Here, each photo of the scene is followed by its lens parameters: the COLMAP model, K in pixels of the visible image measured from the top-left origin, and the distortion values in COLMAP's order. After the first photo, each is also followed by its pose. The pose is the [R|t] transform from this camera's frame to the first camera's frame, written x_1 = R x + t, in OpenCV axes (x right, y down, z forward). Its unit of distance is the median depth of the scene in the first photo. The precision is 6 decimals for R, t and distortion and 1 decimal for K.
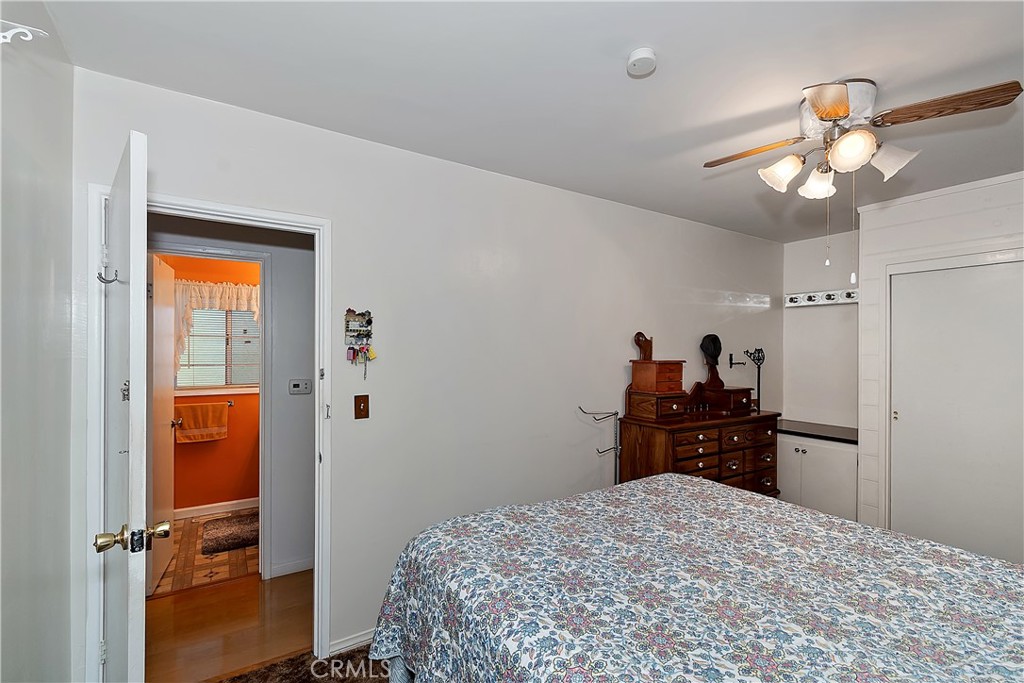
lens RADIAL K [[436.2, 0, 493.9], [0, 436.2, 350.7], [0, 0, 1]] dist [-0.000602, -0.000010]
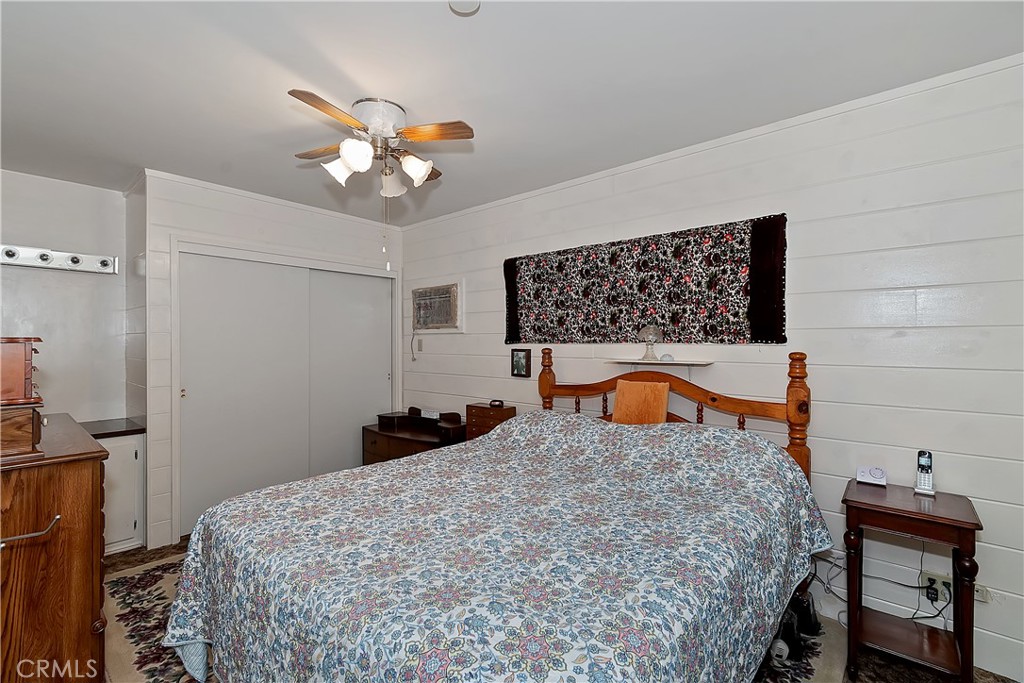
lens RADIAL K [[449.4, 0, 509.8], [0, 449.4, 336.1], [0, 0, 1]] dist [-0.002277, -0.000017]
pose [[-0.285067, 0.002552, 0.958504, -0.419233], [0.001717, 0.999996, -0.002152, 0.029989], [-0.958506, 0.001032, -0.285071, 0.849509]]
